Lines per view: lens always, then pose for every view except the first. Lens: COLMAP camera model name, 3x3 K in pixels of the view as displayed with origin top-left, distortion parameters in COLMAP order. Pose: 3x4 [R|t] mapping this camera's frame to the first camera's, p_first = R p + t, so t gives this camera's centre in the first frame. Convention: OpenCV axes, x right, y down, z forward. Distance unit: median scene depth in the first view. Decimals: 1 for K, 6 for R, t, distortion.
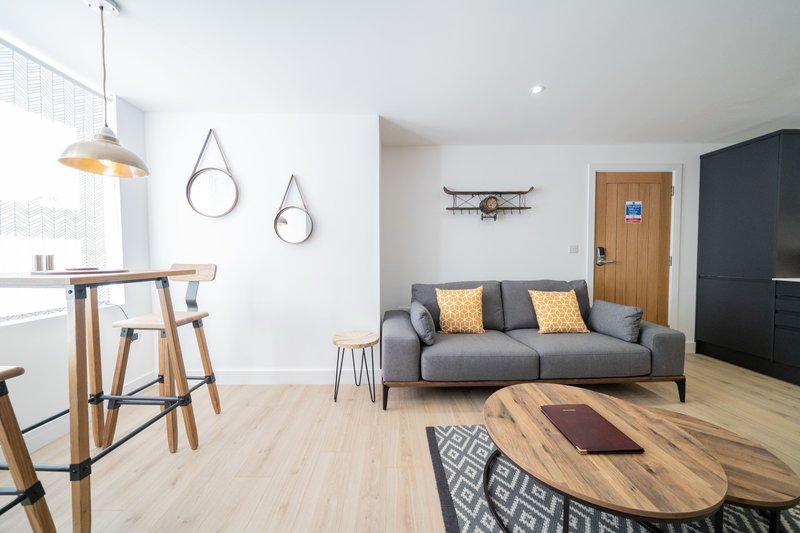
lens RADIAL K [[280.5, 0, 396.8], [0, 280.5, 265.1], [0, 0, 1]] dist [-0.007219, -0.000103]
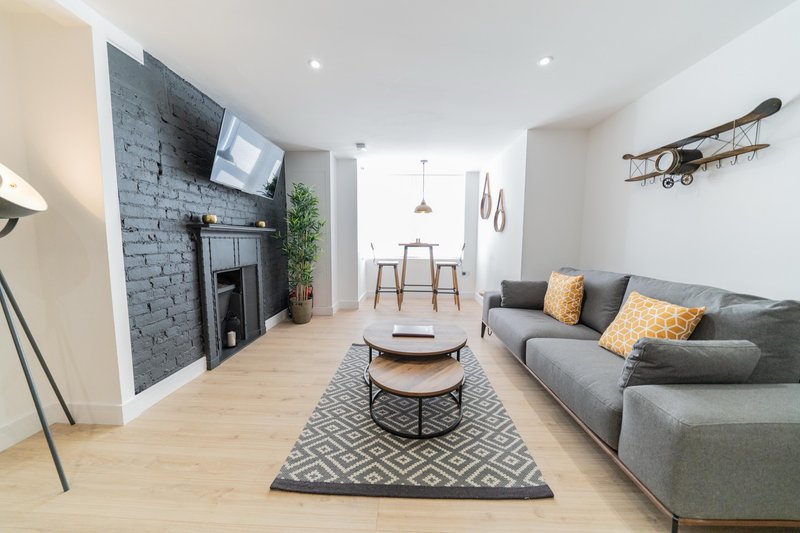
lens RADIAL K [[274.6, 0, 398.5], [0, 274.6, 264.8], [0, 0, 1]] dist [-0.007358, -0.000048]
pose [[-0.051744, 0.095593, -0.994075, 1.236202], [-0.040671, 0.994381, 0.097740, -0.017471], [0.997832, 0.045487, -0.047565, 0.487969]]
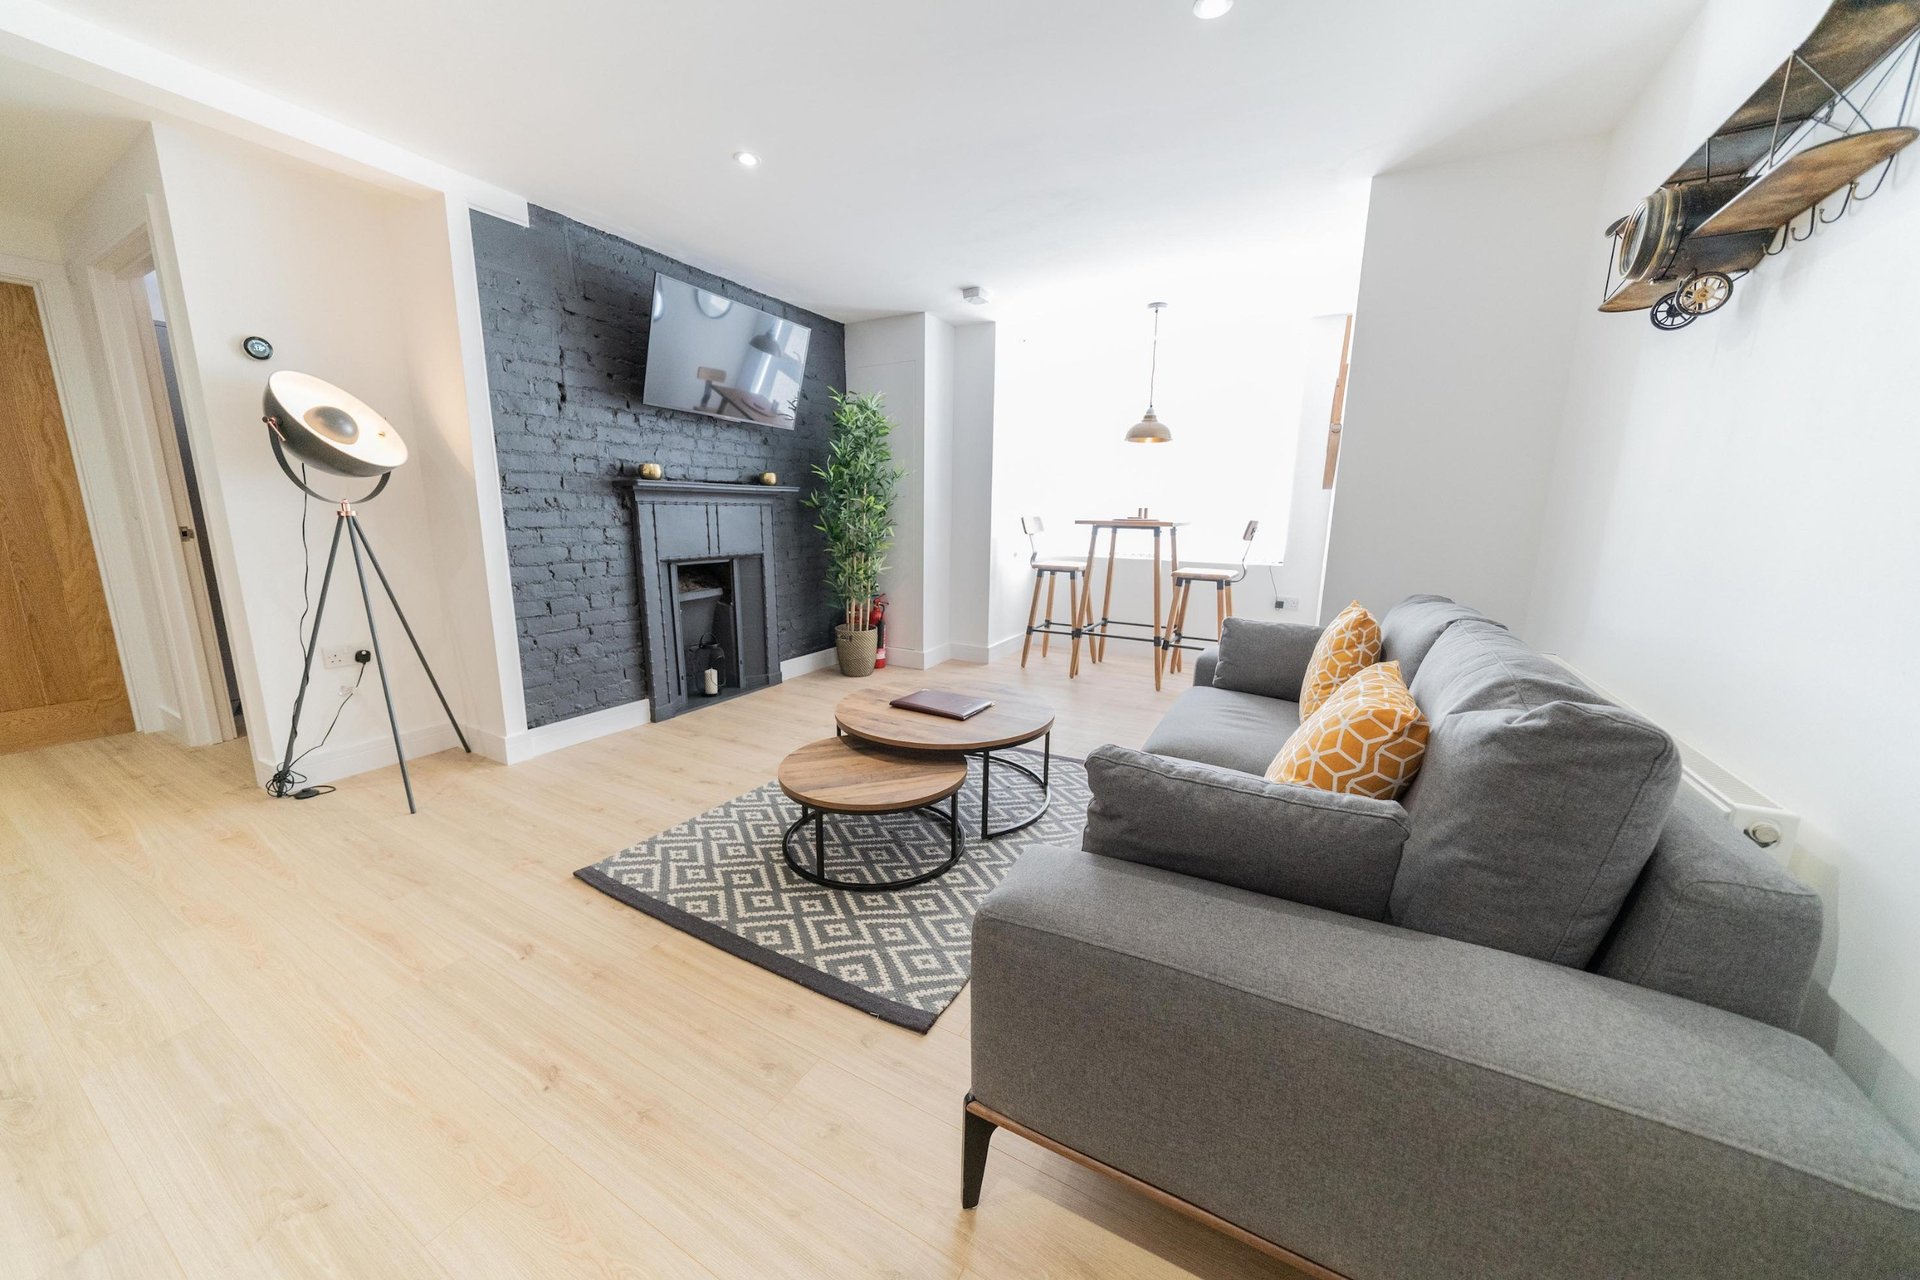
lens RADIAL K [[661.4, 0, 953.0], [0, 661.4, 639.5], [0, 0, 1]] dist [-0.003304, -0.000026]
pose [[-0.506464, 0.164837, -0.846358, 1.201210], [-0.040085, 0.975995, 0.214073, -0.033516], [0.861329, 0.142346, -0.487699, 1.014841]]
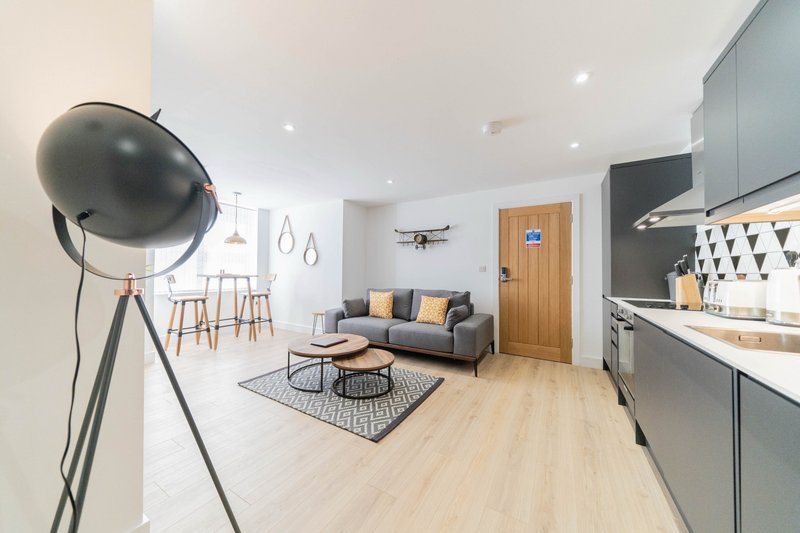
lens RADIAL K [[271.7, 0, 398.2], [0, 271.7, 267.5], [0, 0, 1]] dist [-0.017023, -0.000077]
pose [[0.850636, 0.005508, -0.525726, 1.220368], [-0.034596, 0.998364, -0.045516, 0.009357], [0.524616, 0.056905, 0.849435, -0.363578]]
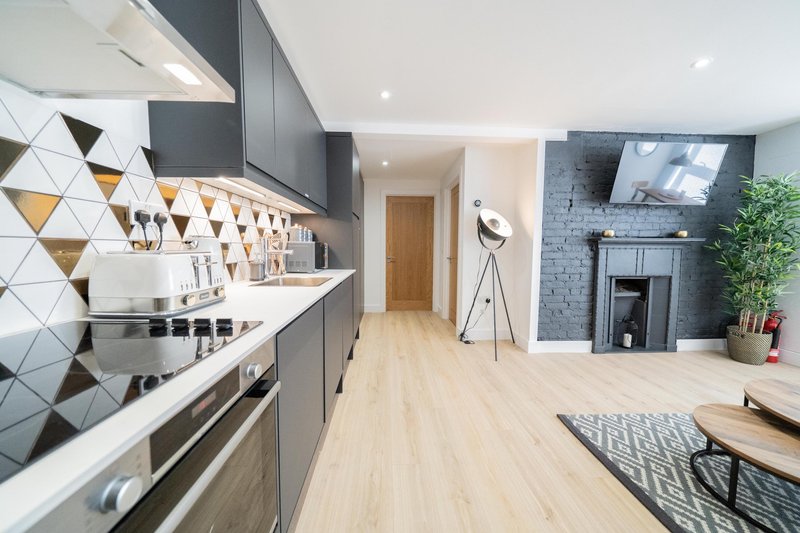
lens RADIAL K [[275.6, 0, 397.1], [0, 275.6, 266.3], [0, 0, 1]] dist [-0.003304, -0.000026]
pose [[-0.999801, 0.001476, -0.019879, 1.244844], [-0.000577, 0.994694, 0.102872, -0.036657], [0.019925, 0.102863, -0.994496, 0.947882]]
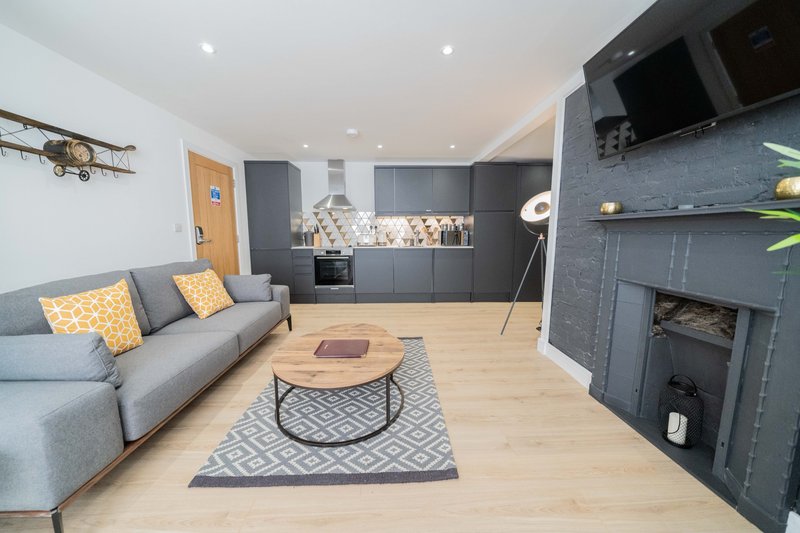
lens RADIAL K [[275.6, 0, 397.1], [0, 275.6, 266.3], [0, 0, 1]] dist [-0.003304, -0.000026]
pose [[-0.006875, -0.114006, 0.993456, -0.377801], [0.037947, 0.992734, 0.114186, -0.009047], [-0.999256, 0.038484, -0.002499, 0.350496]]
